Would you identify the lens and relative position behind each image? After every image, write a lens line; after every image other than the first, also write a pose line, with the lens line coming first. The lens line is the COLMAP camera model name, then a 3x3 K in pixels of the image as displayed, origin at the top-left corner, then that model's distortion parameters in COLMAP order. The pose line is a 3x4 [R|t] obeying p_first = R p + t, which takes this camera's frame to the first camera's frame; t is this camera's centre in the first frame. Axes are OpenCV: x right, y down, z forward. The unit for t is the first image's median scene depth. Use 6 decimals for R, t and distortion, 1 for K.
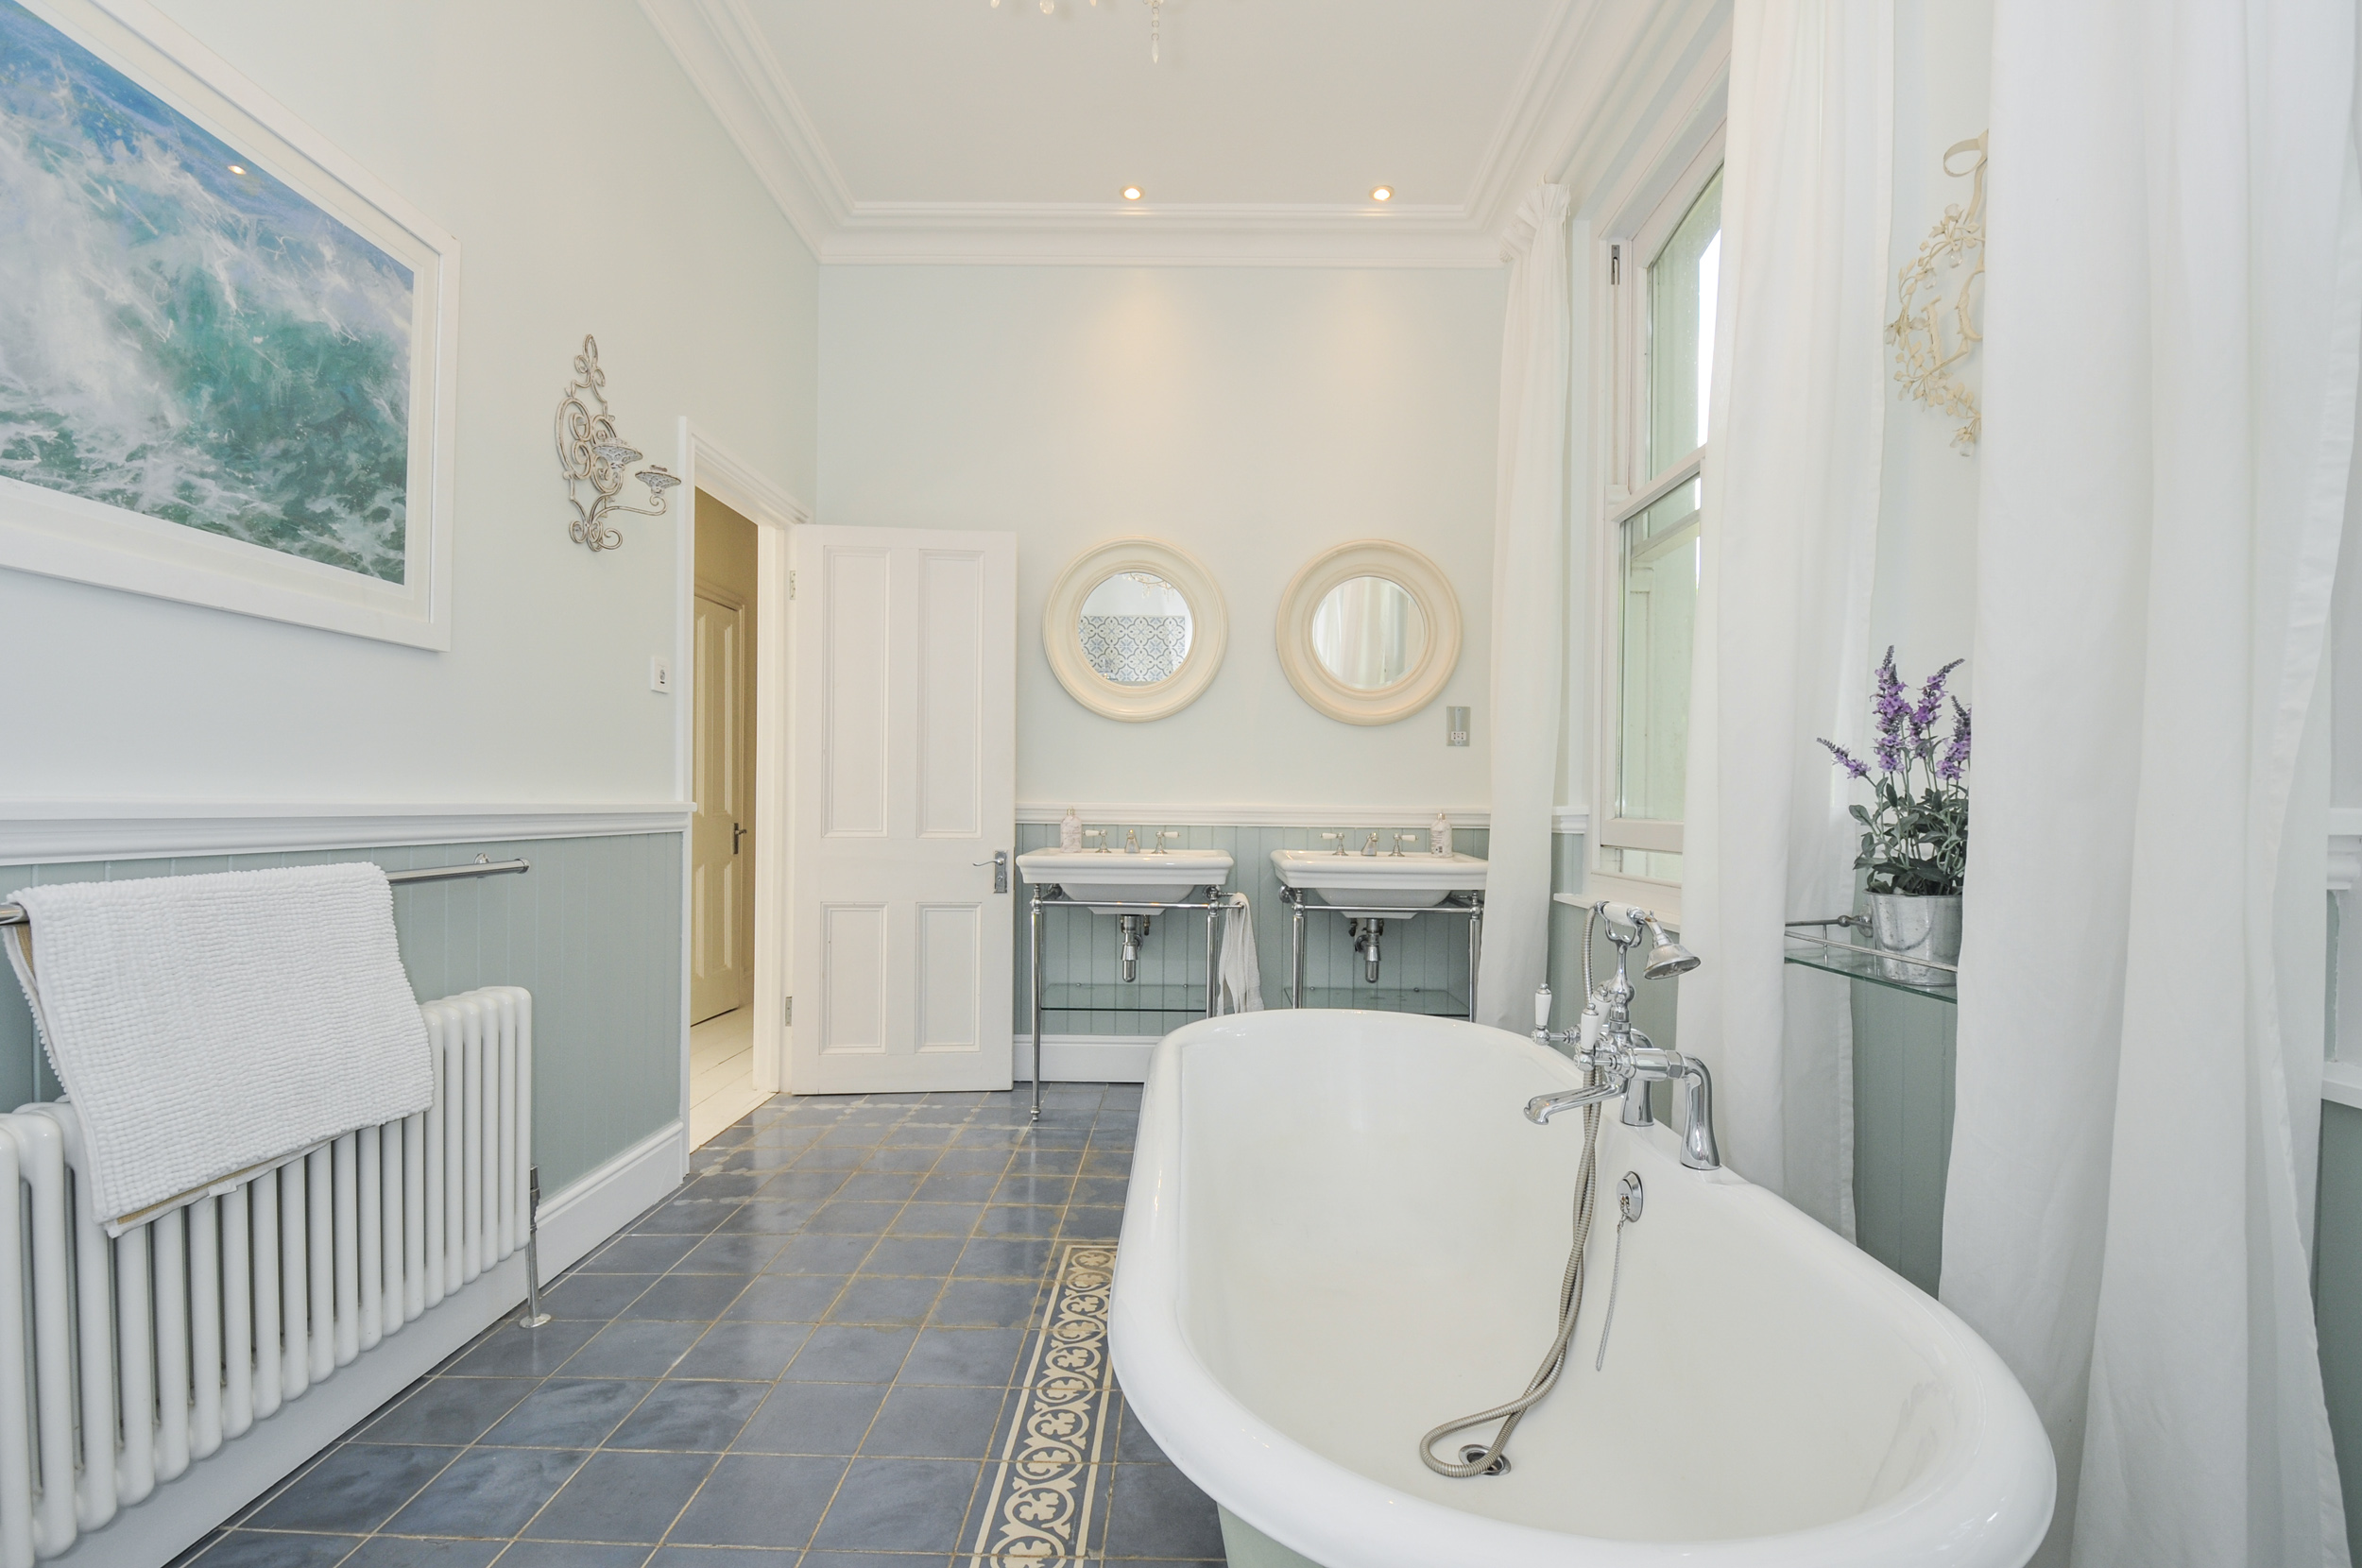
lens RADIAL K [[1057.1, 0, 1187.7], [0, 1057.1, 809.2], [0, 0, 1]] dist [-0.000450, -0.000523]
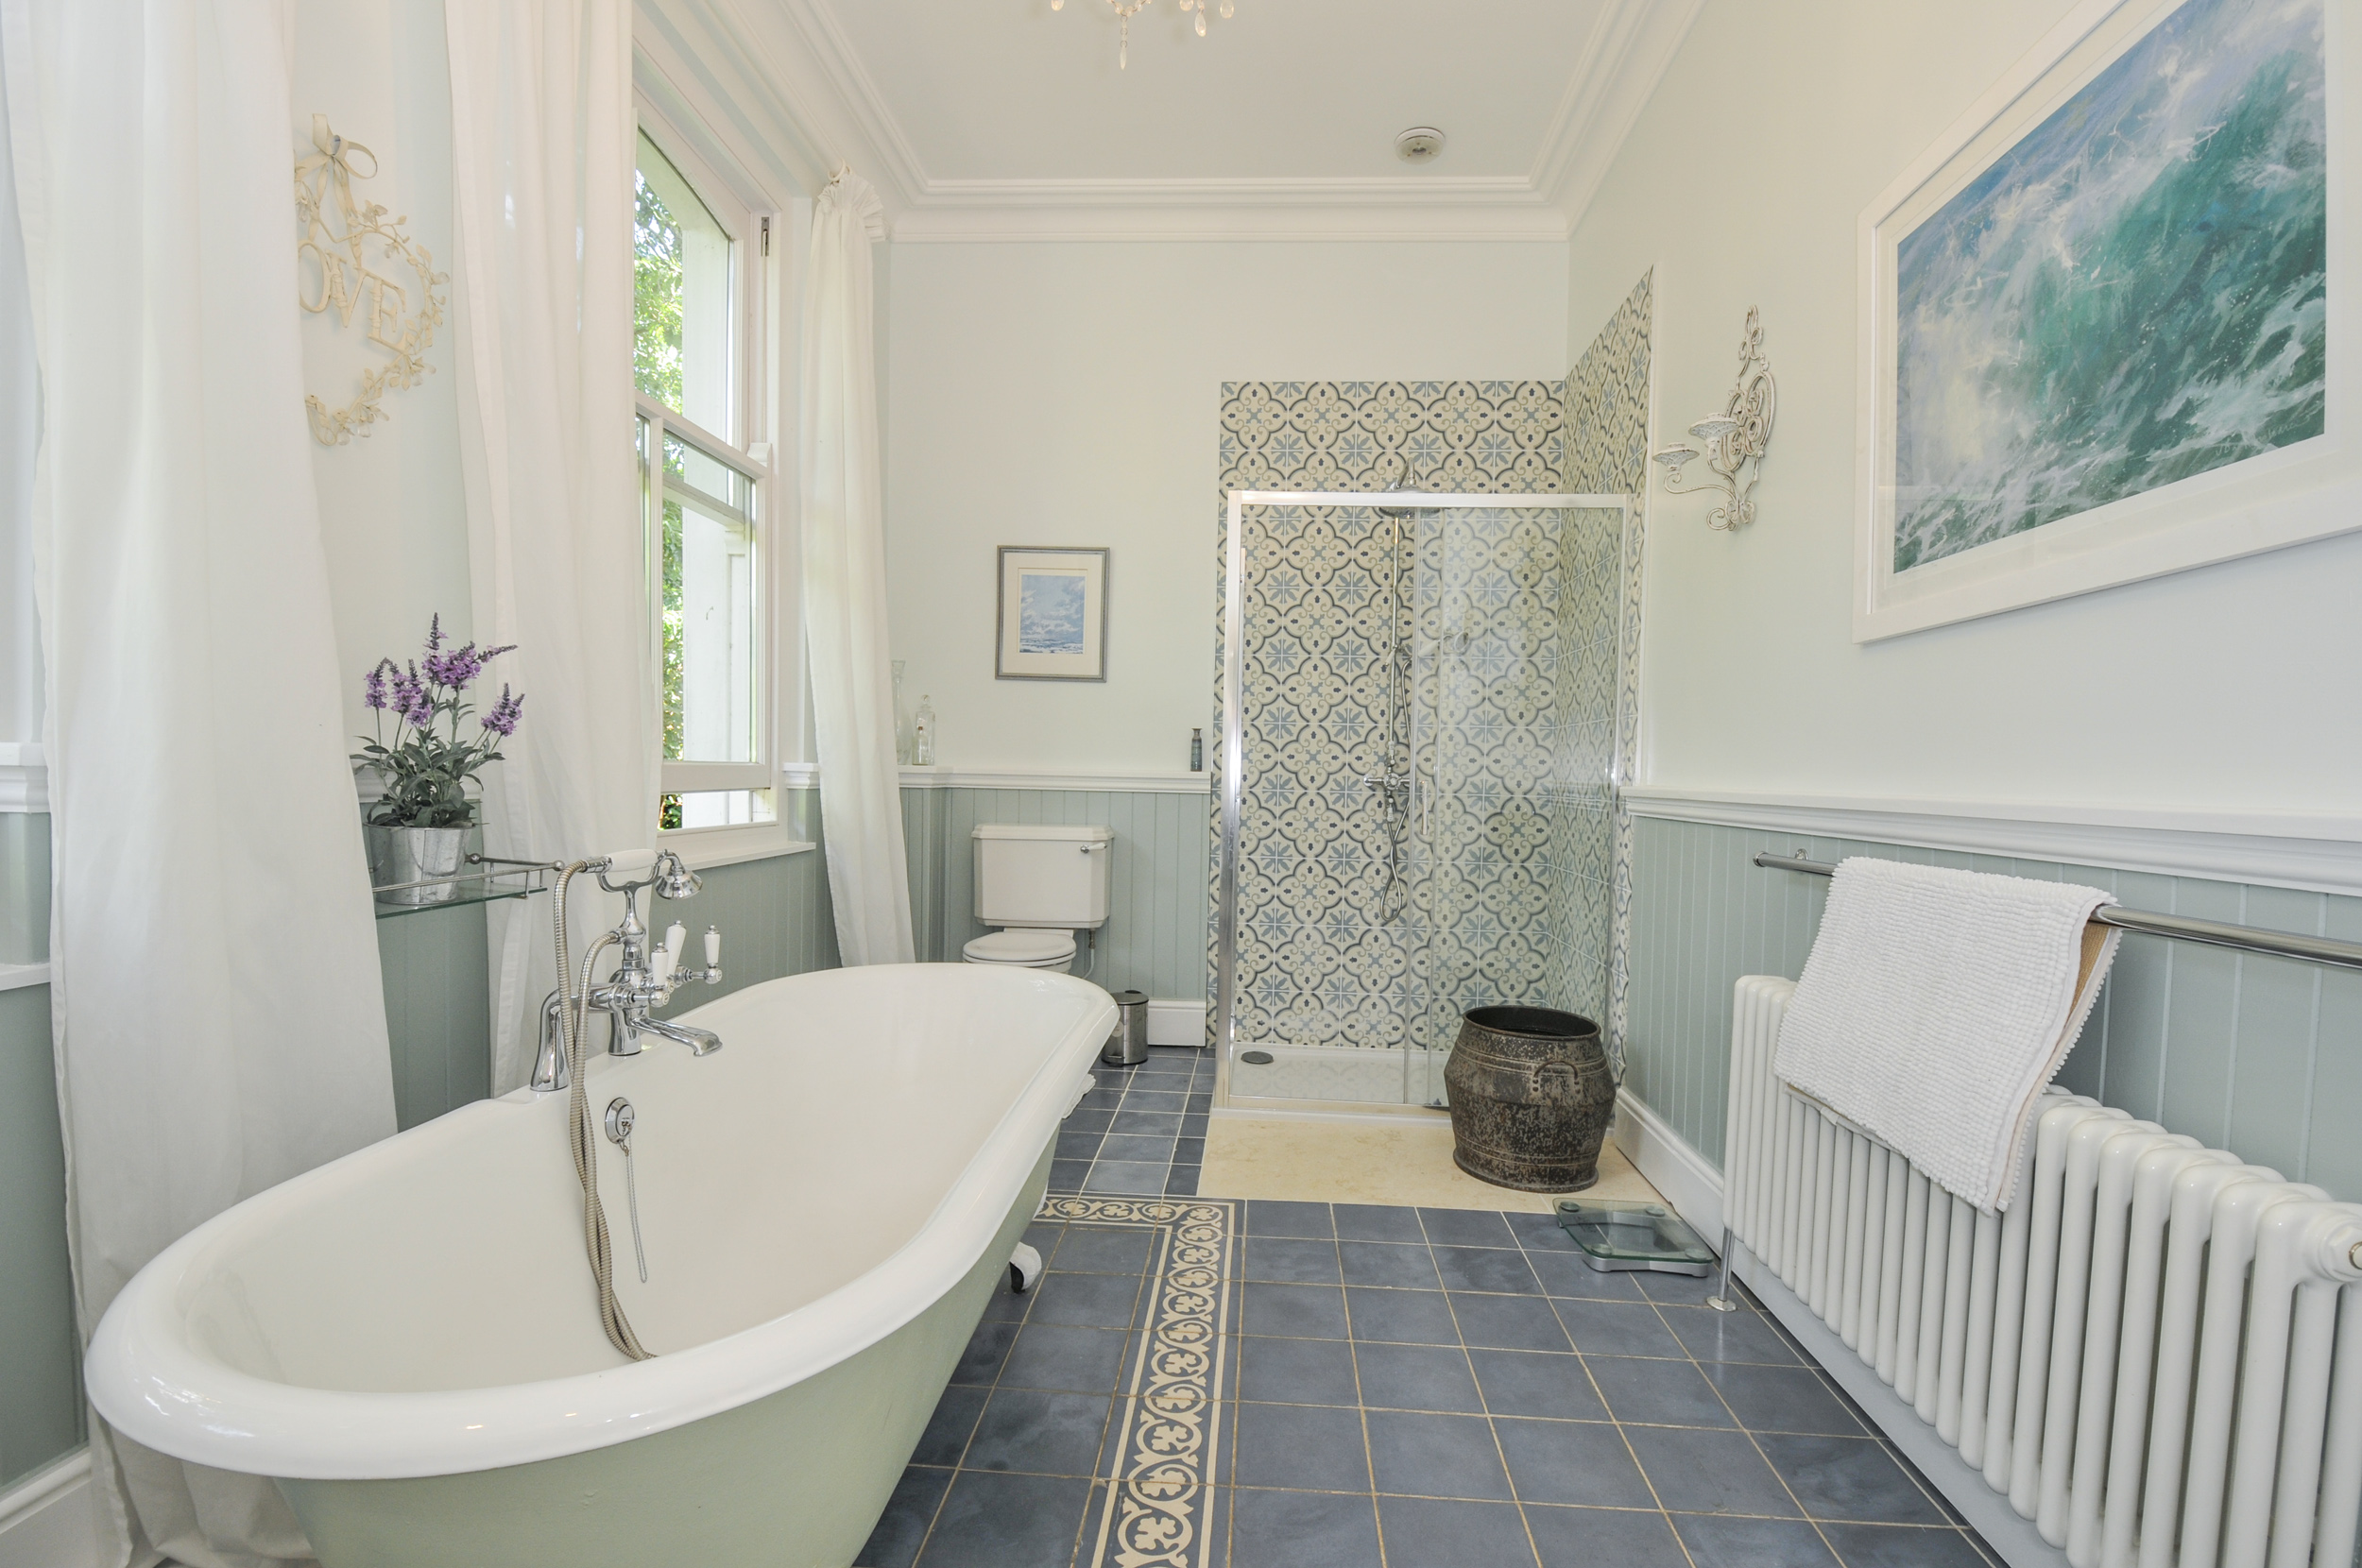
lens RADIAL K [[1057.1, 0, 1187.7], [0, 1057.1, 809.2], [0, 0, 1]] dist [-0.000450, -0.000523]
pose [[-0.997116, -0.042583, 0.062823, -0.195425], [-0.040213, 0.998448, 0.038522, -0.007661], [-0.064366, 0.035885, -0.997281, 1.799370]]
